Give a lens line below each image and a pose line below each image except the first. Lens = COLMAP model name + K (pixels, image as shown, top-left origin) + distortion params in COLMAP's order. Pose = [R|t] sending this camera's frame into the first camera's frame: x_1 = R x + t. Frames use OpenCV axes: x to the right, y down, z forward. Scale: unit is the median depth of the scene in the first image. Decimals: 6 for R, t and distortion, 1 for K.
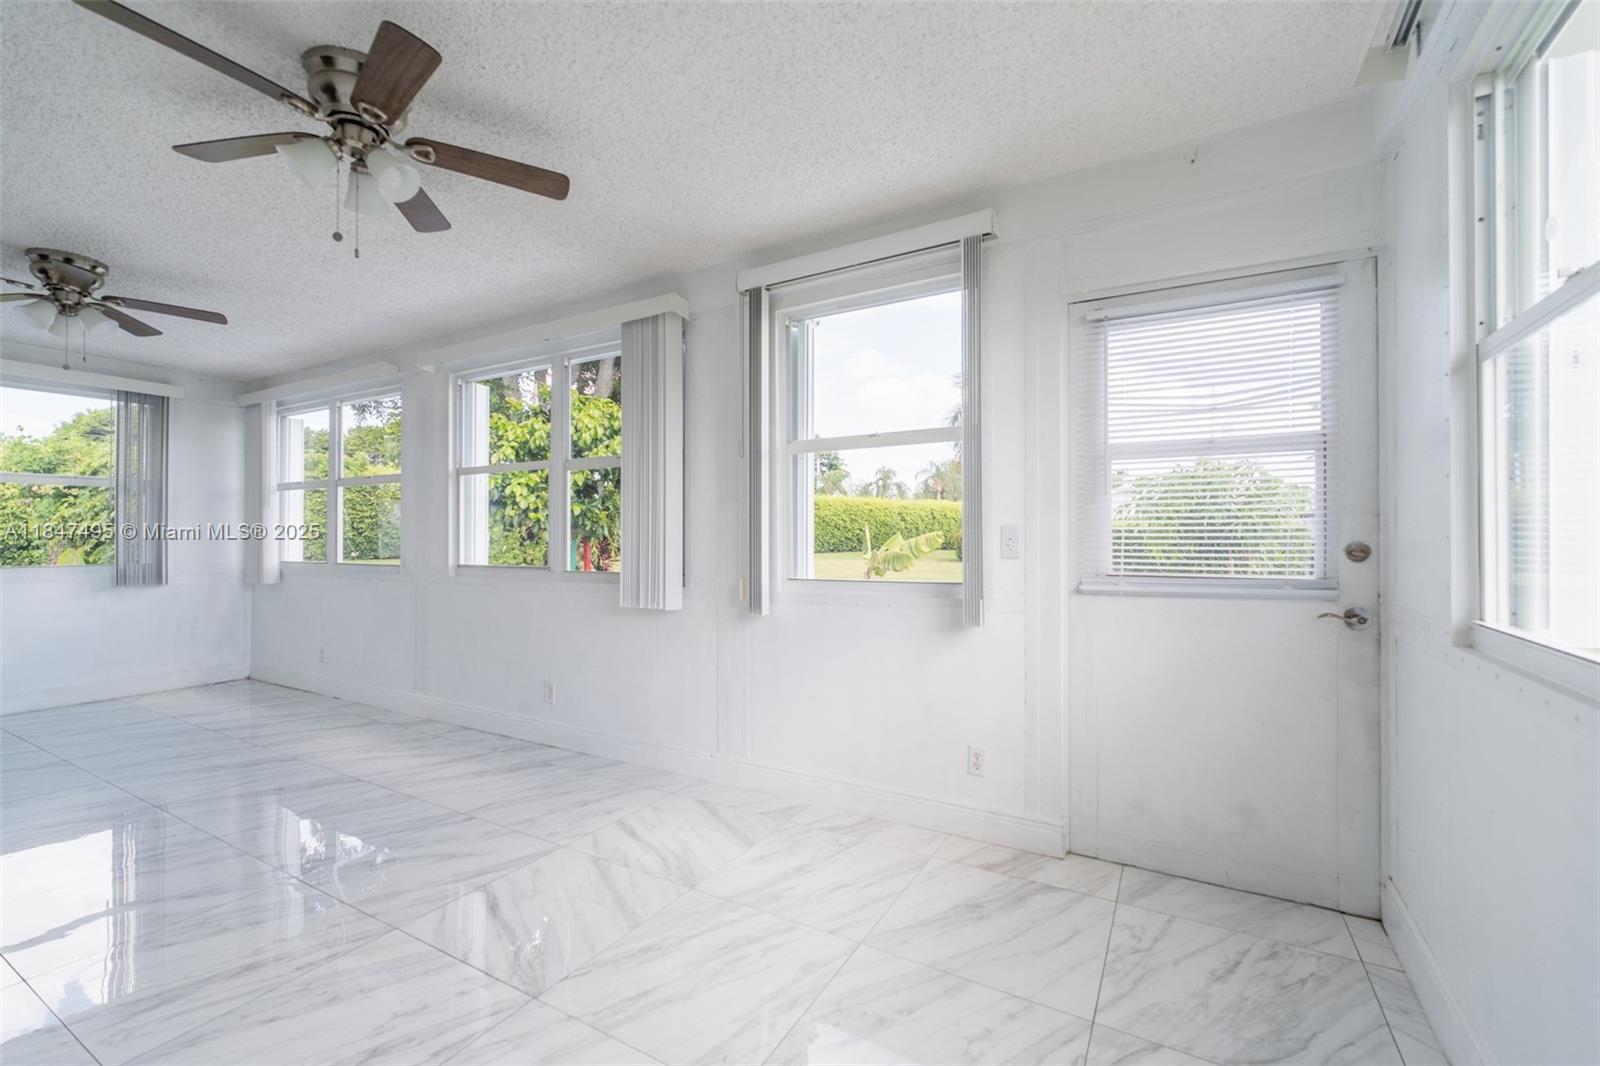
lens RADIAL K [[679.5, 0, 807.9], [0, 679.5, 530.5], [0, 0, 1]] dist [-0.000626, 0.000960]
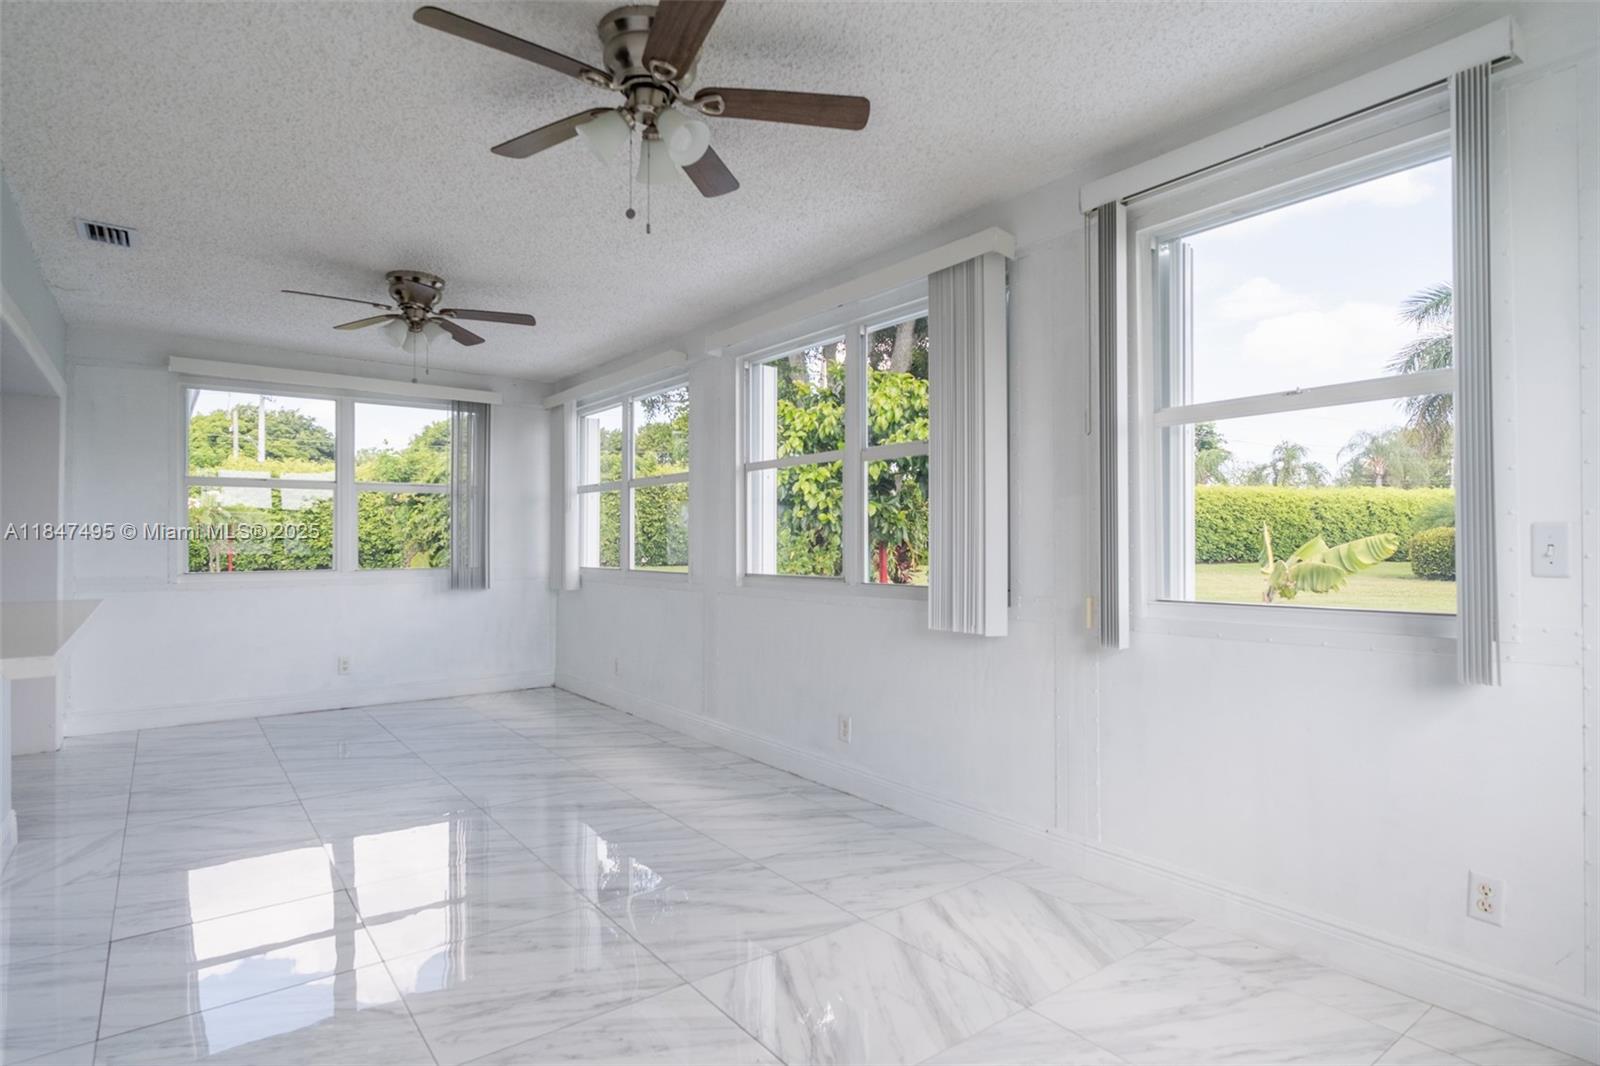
lens RADIAL K [[849.5, 0, 806.7], [0, 849.5, 531.3], [0, 0, 1]] dist [-0.001707, 0.000452]
pose [[0.921180, -0.004117, -0.389116, -0.019950], [0.002914, 0.999989, -0.003683, 0.000443], [0.389127, 0.002259, 0.921182, 0.026067]]
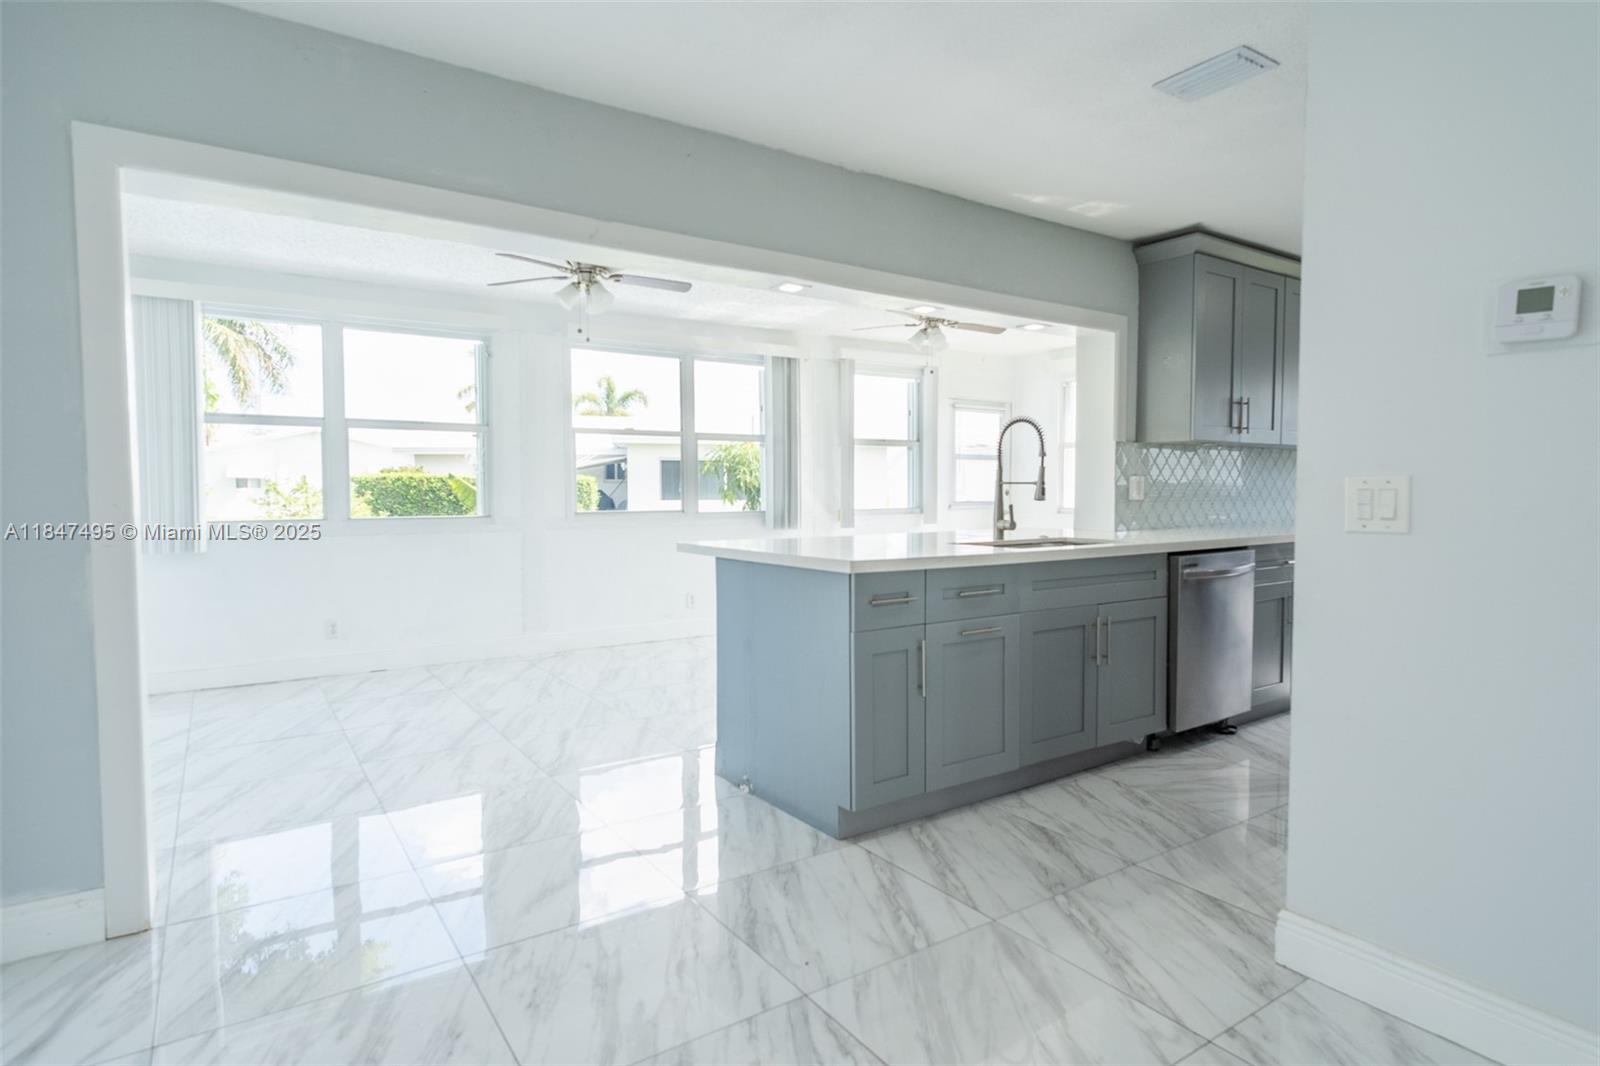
lens RADIAL K [[863.3, 0, 808.8], [0, 863.3, 524.1], [0, 0, 1]] dist [-0.003184, -0.000919]
pose [[0.433152, -0.034273, 0.900669, -2.325118], [-0.005674, 0.999153, 0.040749, 0.012215], [-0.901303, -0.022761, 0.432591, 0.025653]]
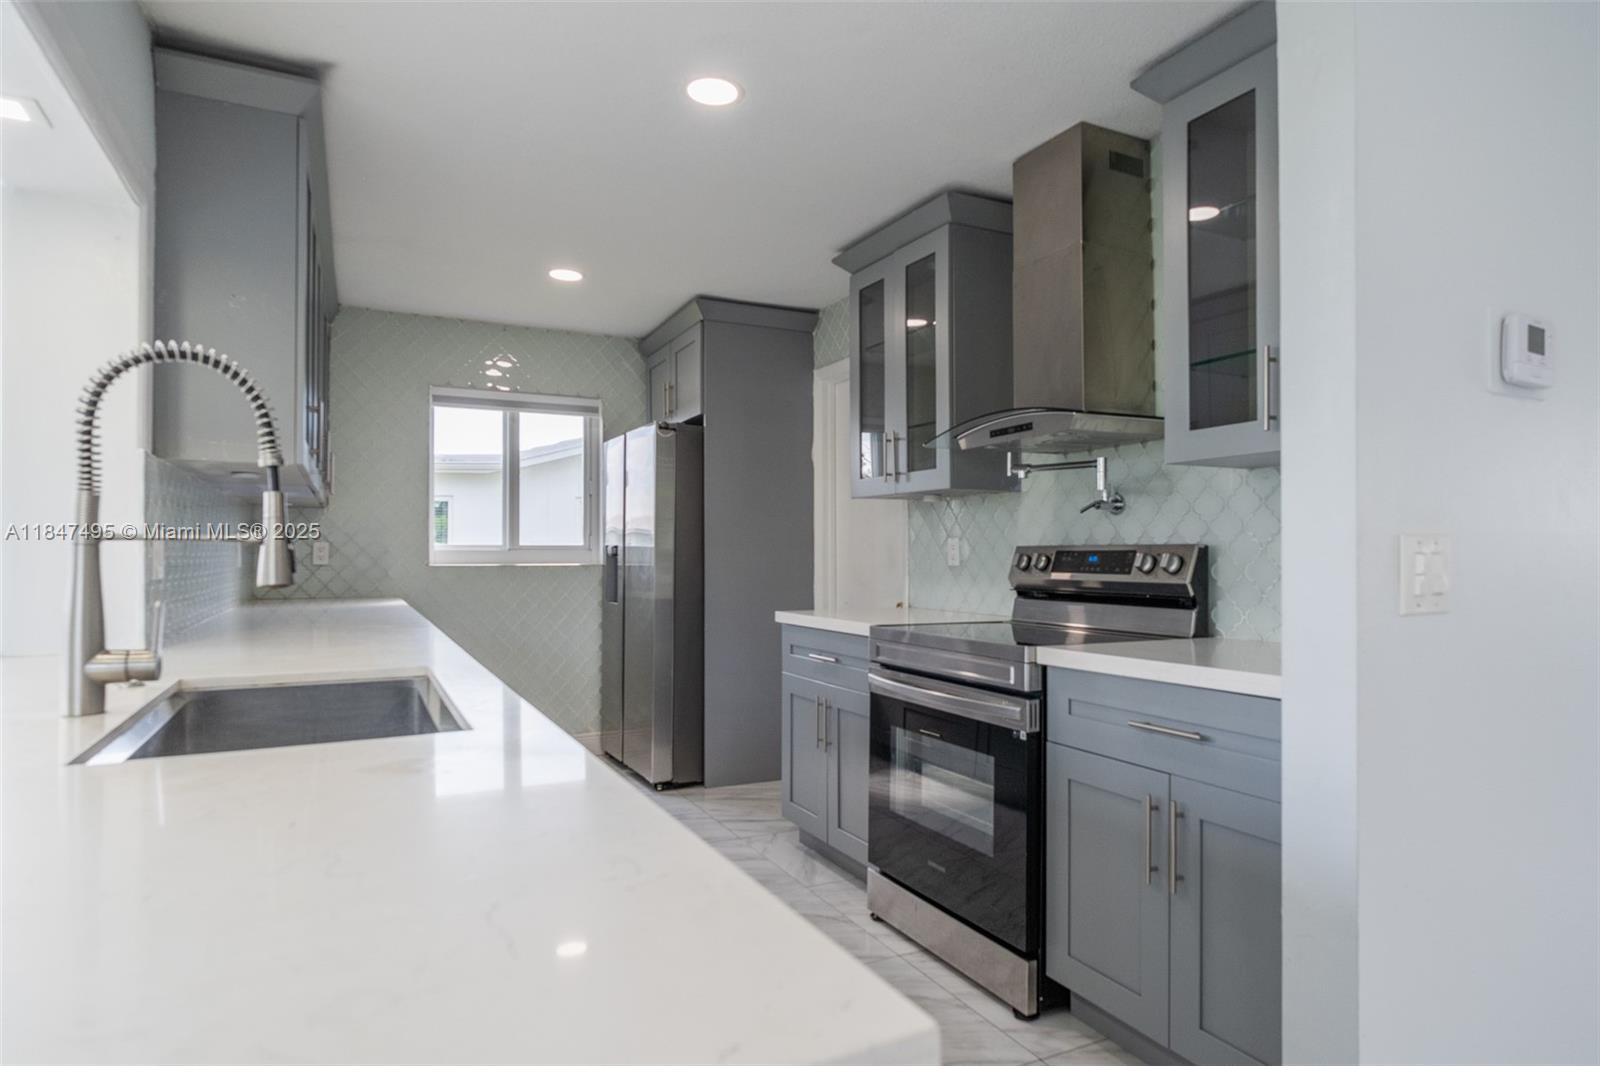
lens RADIAL K [[911.3, 0, 818.7], [0, 911.3, 545.4], [0, 0, 1]] dist [0.000518, 0.000395]
pose [[-0.838007, 0.010685, 0.545555, -1.582944], [0.001775, 0.999856, -0.016855, 0.013528], [-0.545657, -0.013157, -0.837905, 0.491015]]
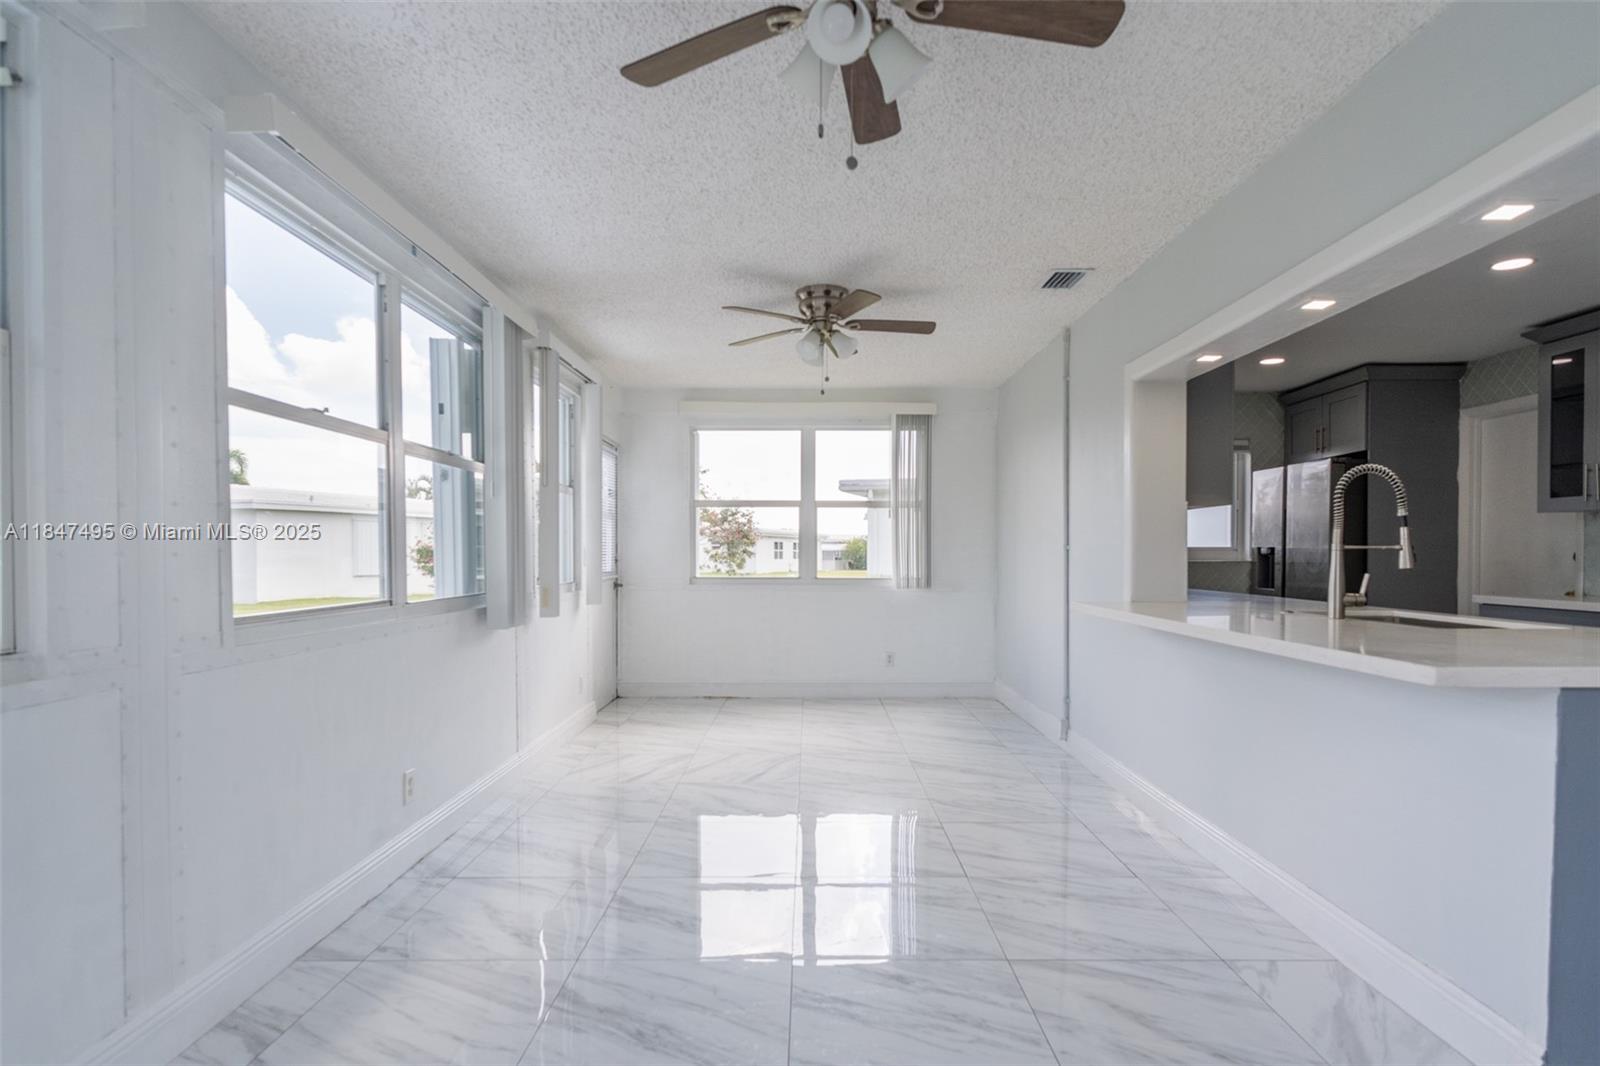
lens RADIAL K [[835.1, 0, 809.7], [0, 835.1, 569.6], [0, 0, 1]] dist [-0.003839, -0.000198]
pose [[-0.500199, -0.012785, 0.865816, -1.594944], [-0.003352, 0.999912, 0.012828, 0.017404], [-0.865904, 0.003515, -0.500198, 1.331376]]
